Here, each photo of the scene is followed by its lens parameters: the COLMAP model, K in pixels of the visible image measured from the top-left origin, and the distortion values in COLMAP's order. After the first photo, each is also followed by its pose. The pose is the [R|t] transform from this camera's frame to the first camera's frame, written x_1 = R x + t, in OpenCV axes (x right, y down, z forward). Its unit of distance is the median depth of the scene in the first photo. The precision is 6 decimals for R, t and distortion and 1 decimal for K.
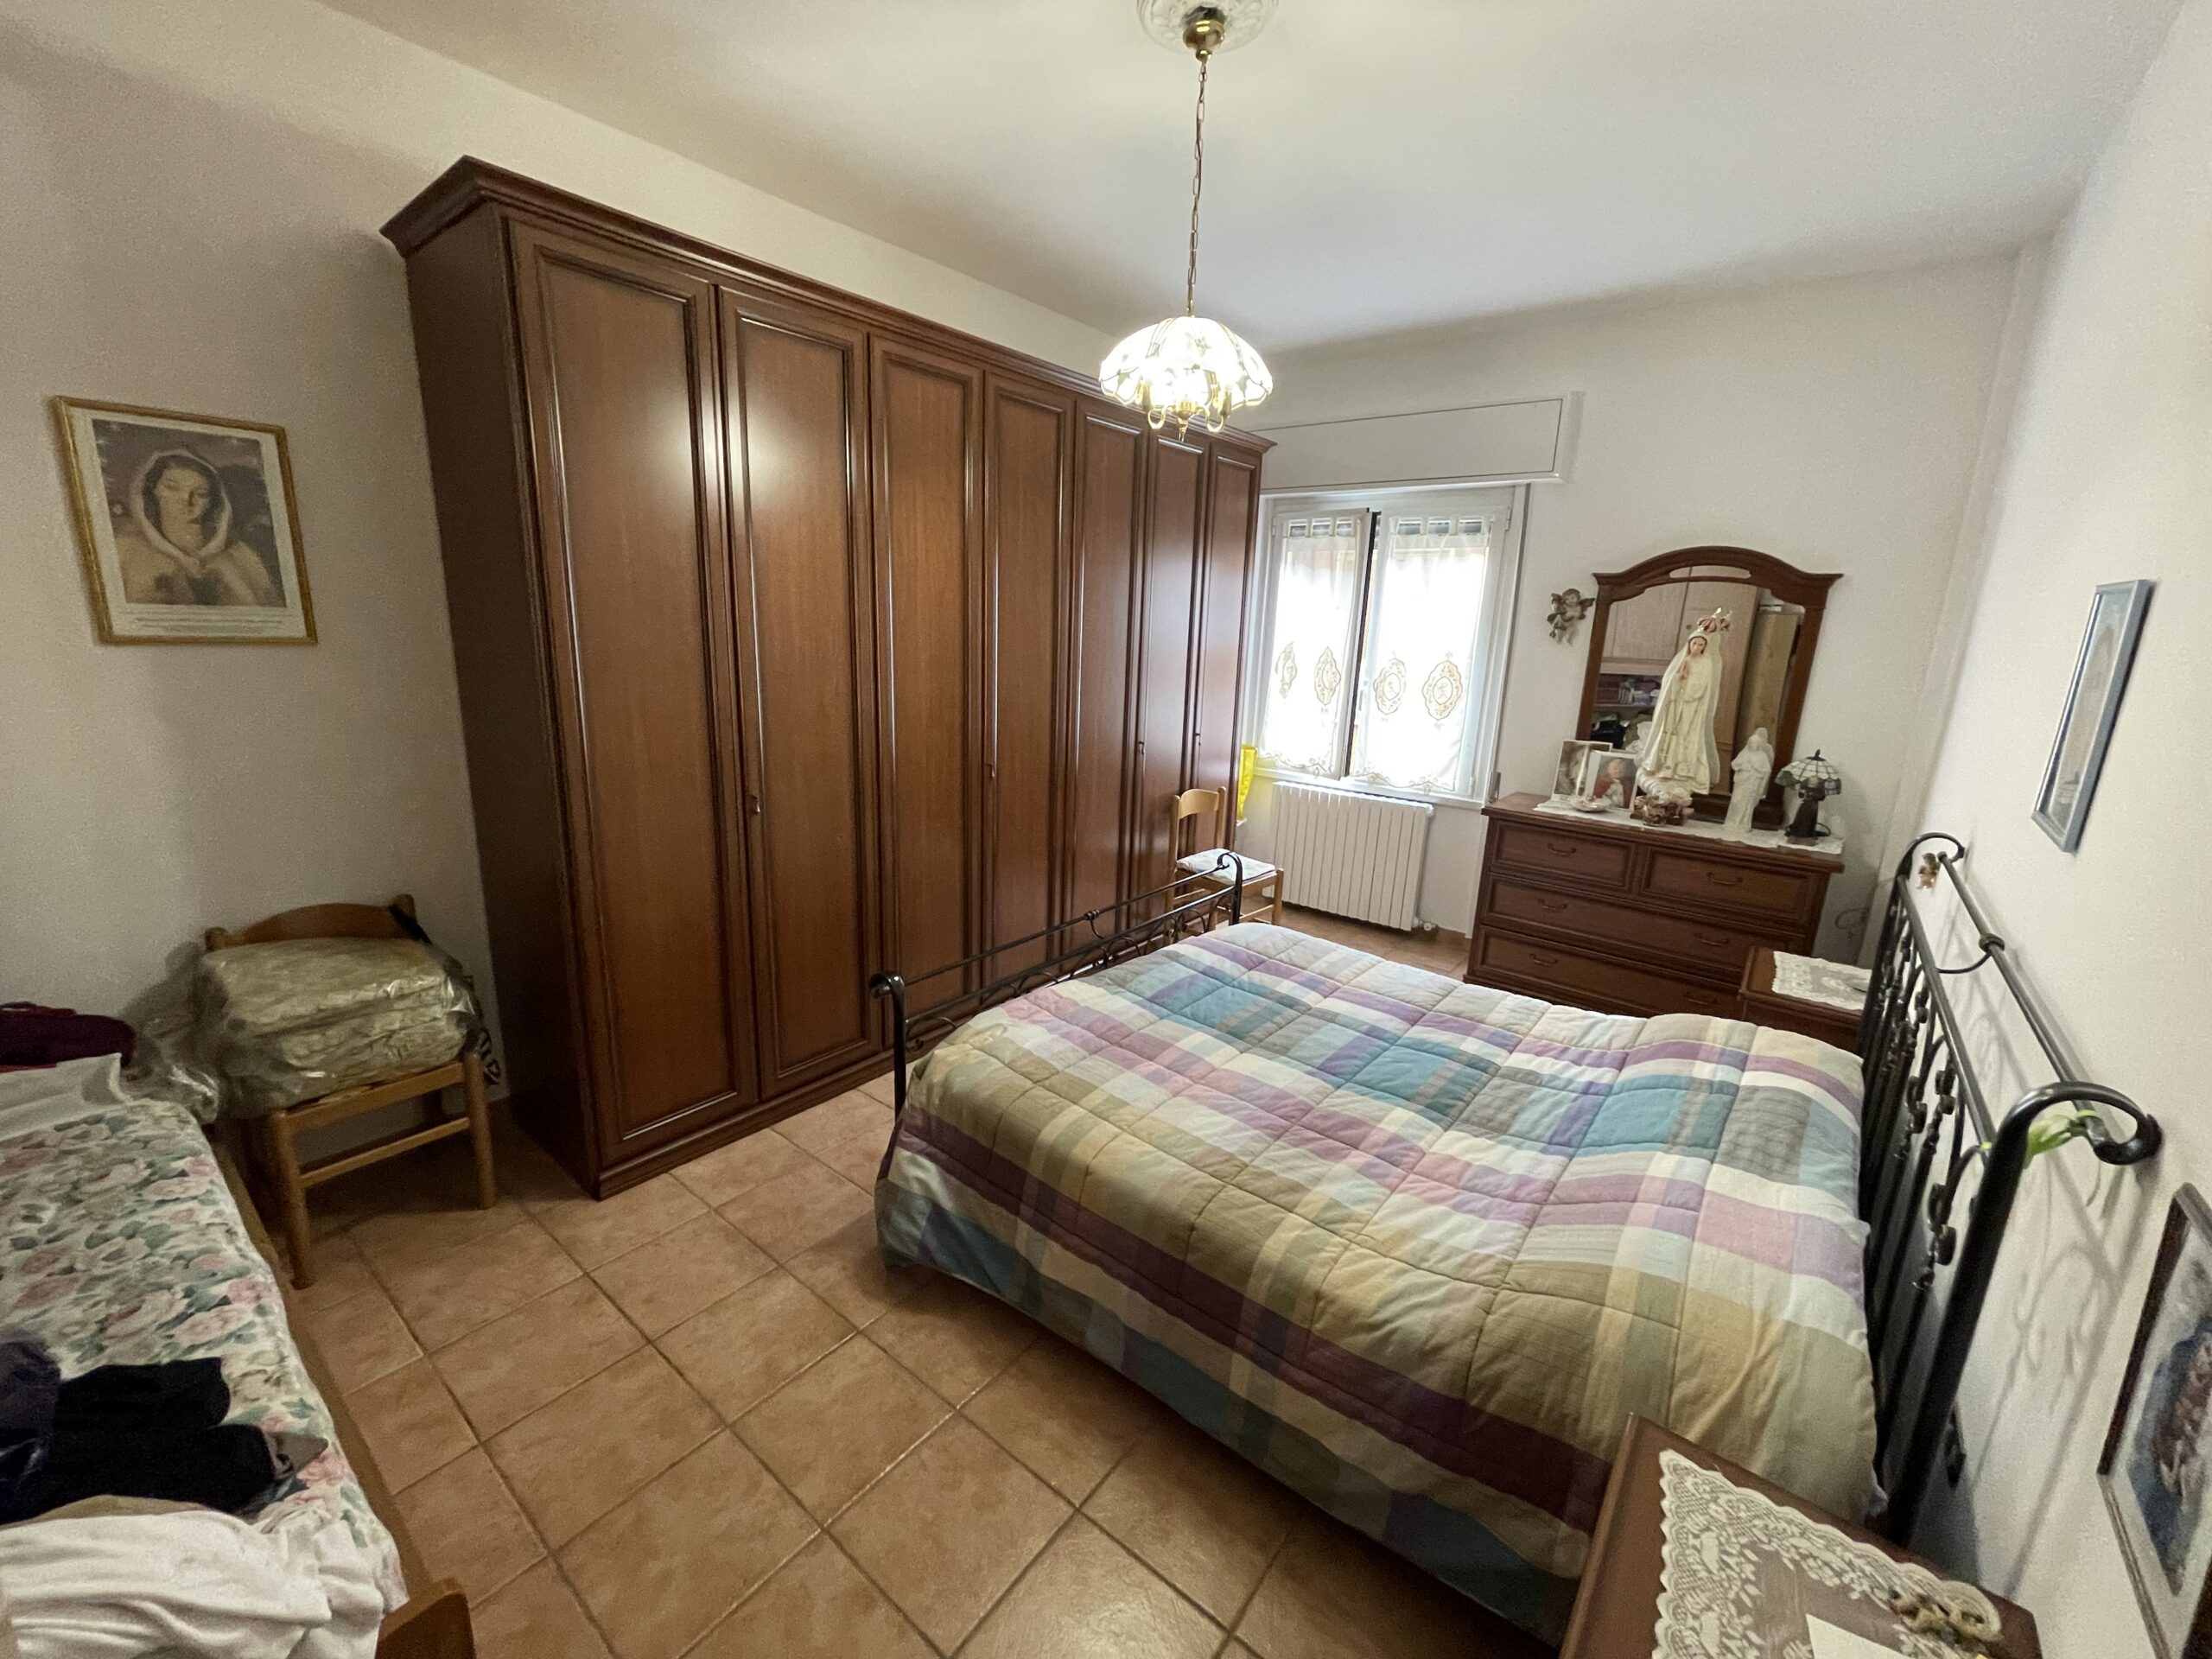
lens RADIAL K [[893.0, 0, 1113.1], [0, 893.0, 817.1], [0, 0, 1]] dist [-0.004235, 0.000437]
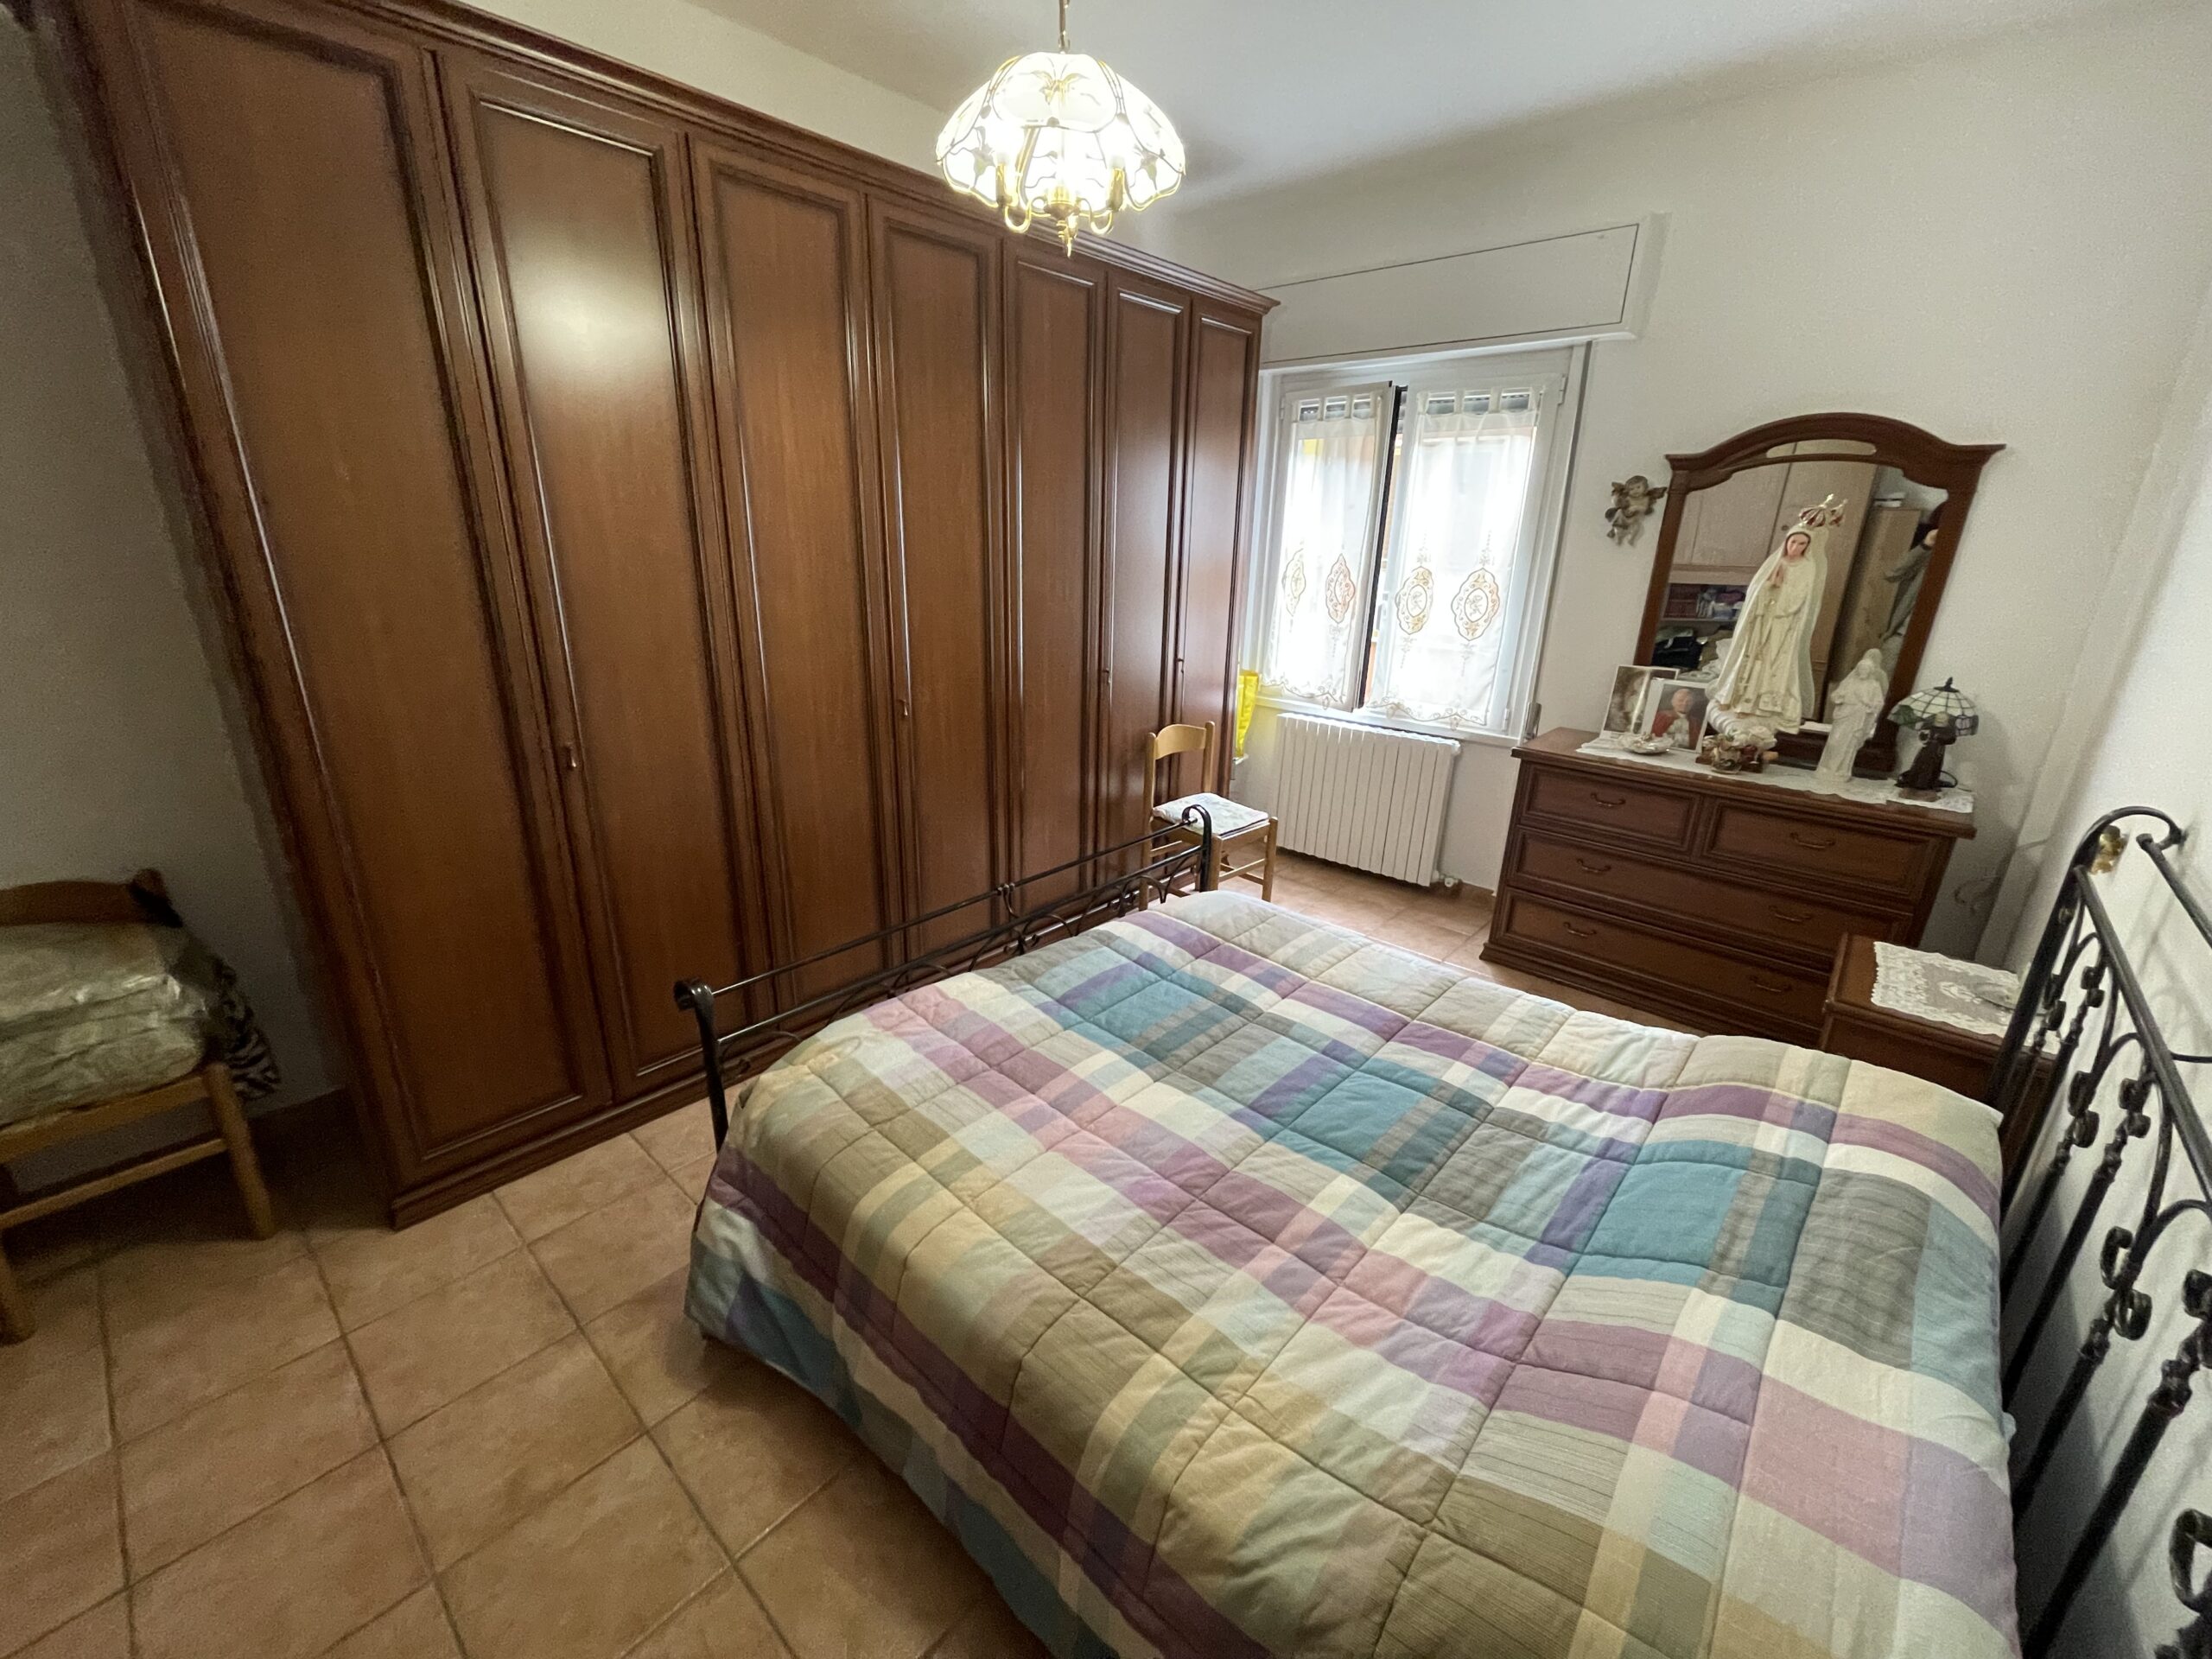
lens RADIAL K [[893.0, 0, 1110.6], [0, 893.0, 819.1], [0, 0, 1]] dist [-0.004235, 0.000437]
pose [[0.998126, 0.004700, -0.061007, 0.147982], [0.000848, 0.995888, 0.090594, -0.033844], [0.061182, -0.090476, 0.994018, 0.236151]]
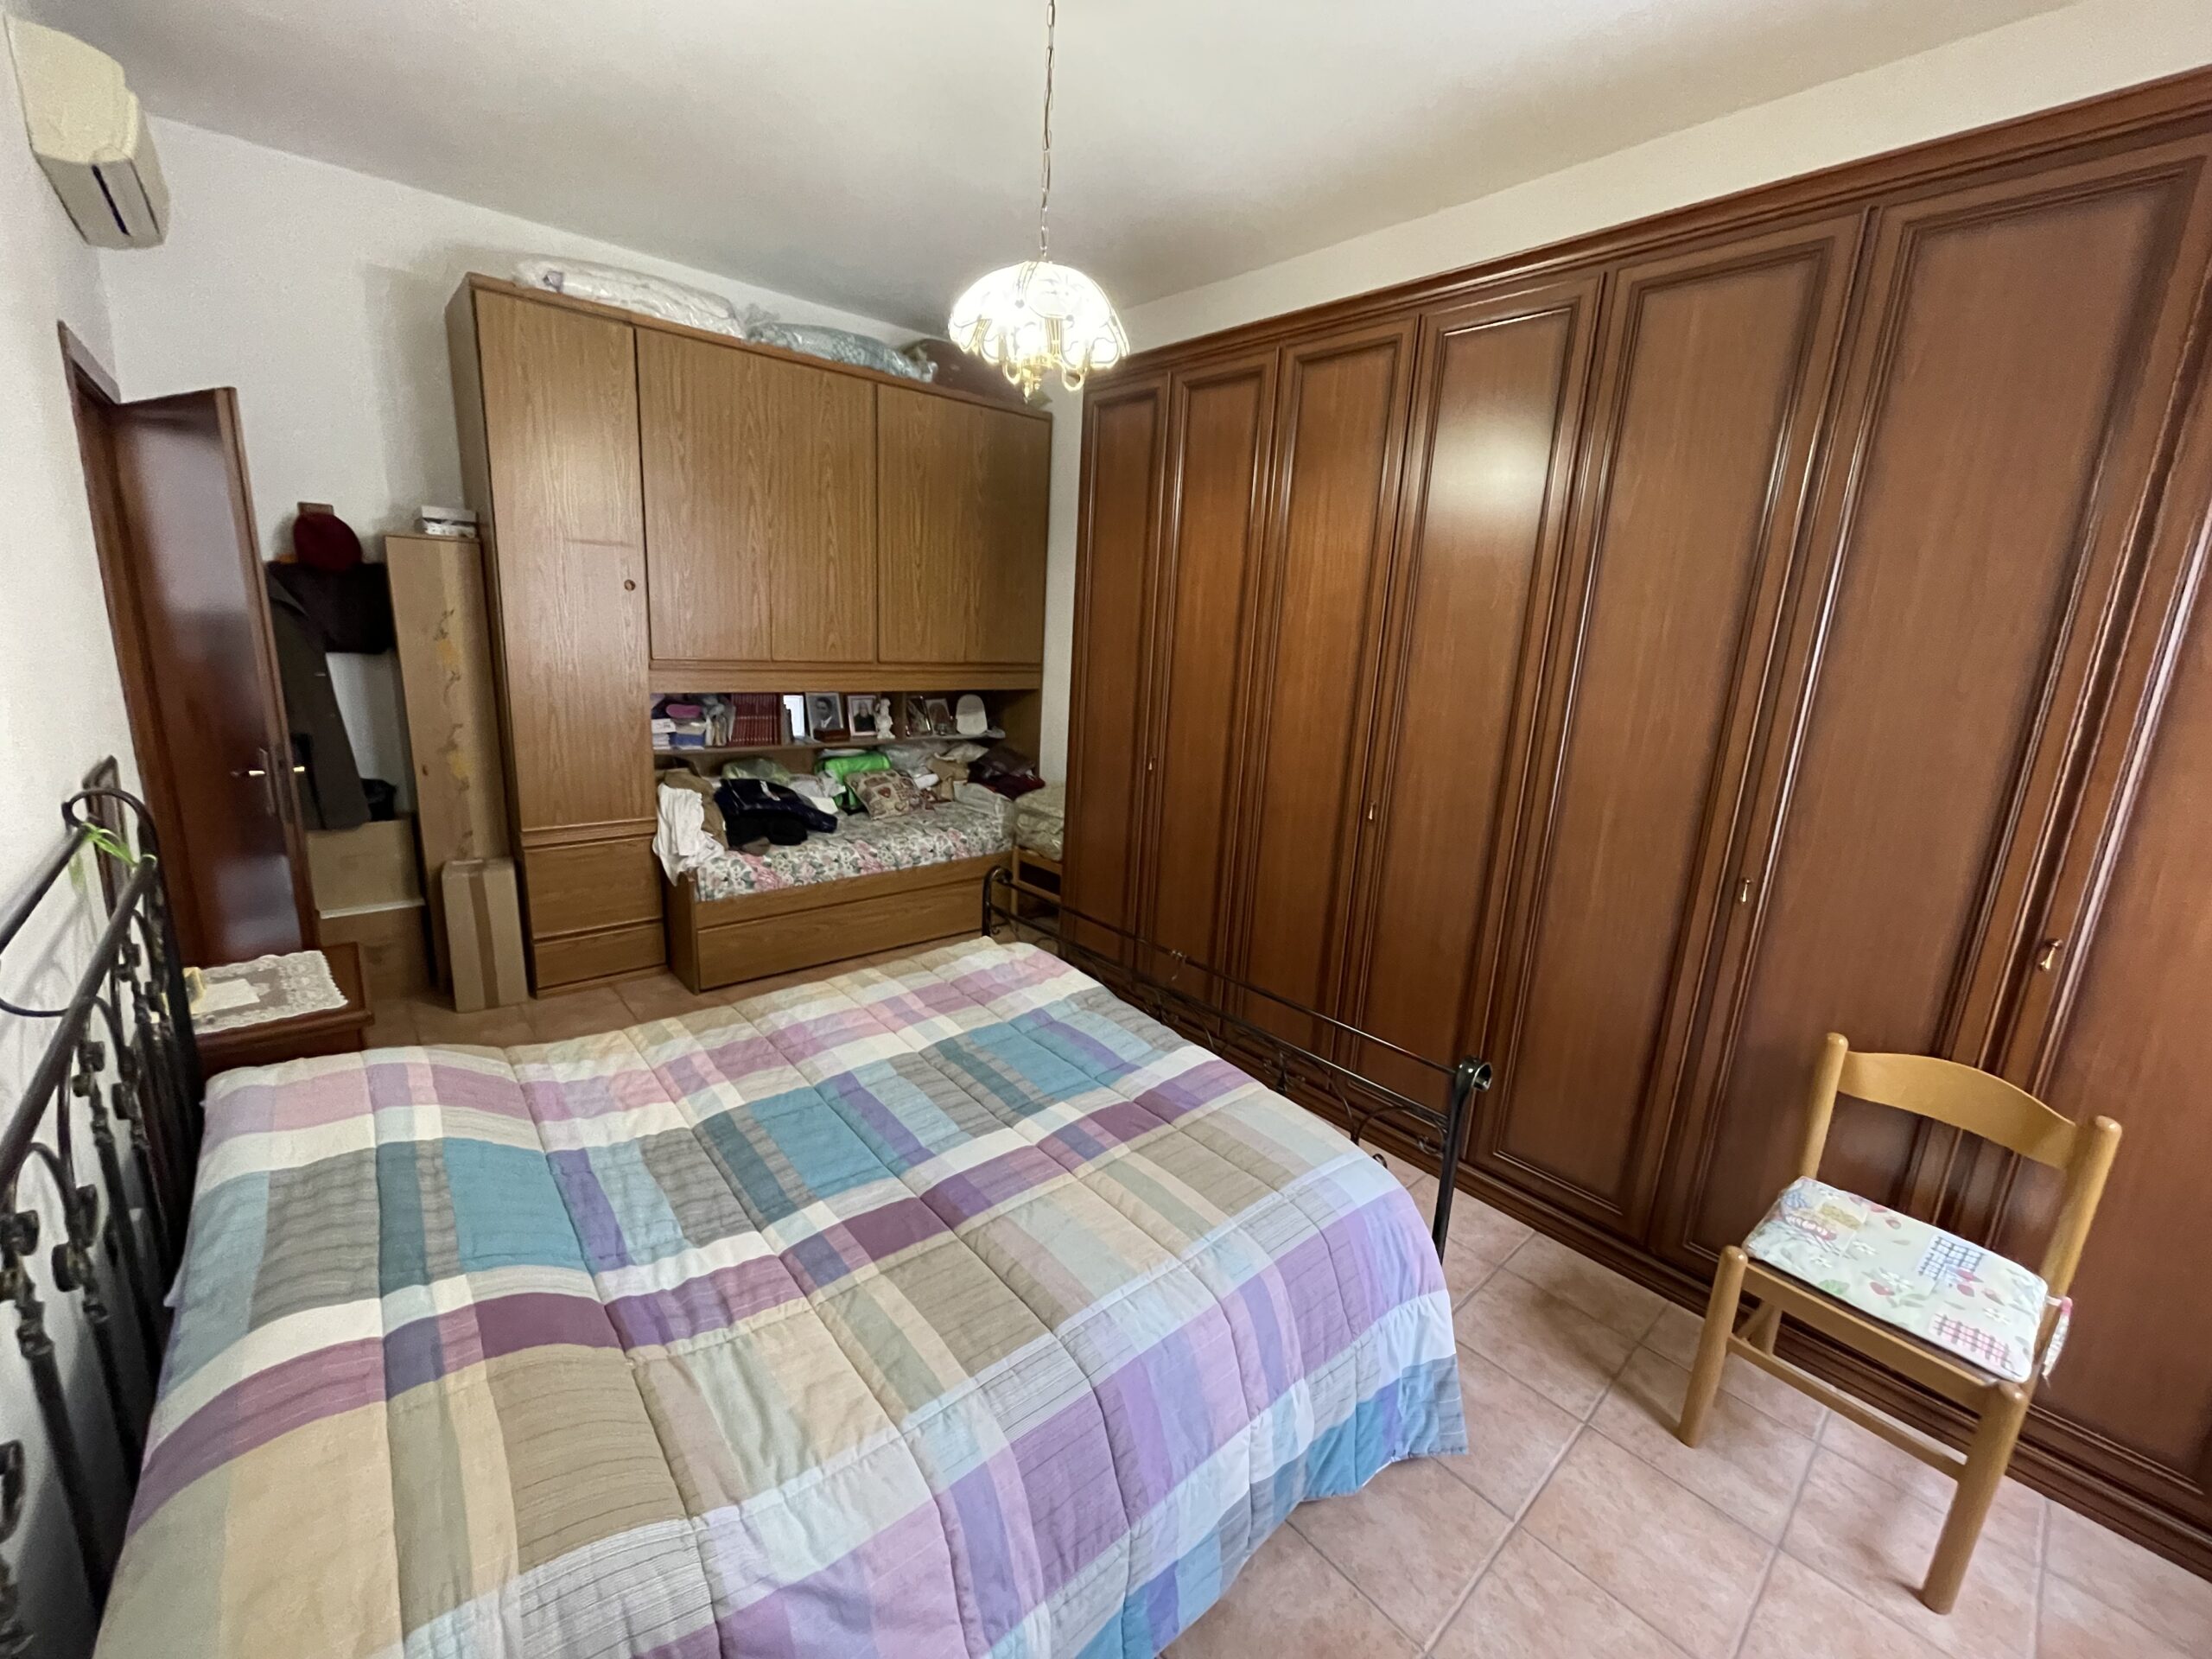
lens RADIAL K [[893.0, 0, 1110.2], [0, 893.0, 825.1], [0, 0, 1]] dist [-0.004235, 0.000437]
pose [[-0.169582, 0.176727, -0.969541, 0.947330], [-0.272820, 0.936924, 0.218501, -0.210826], [0.947001, 0.301564, -0.110671, 1.189595]]
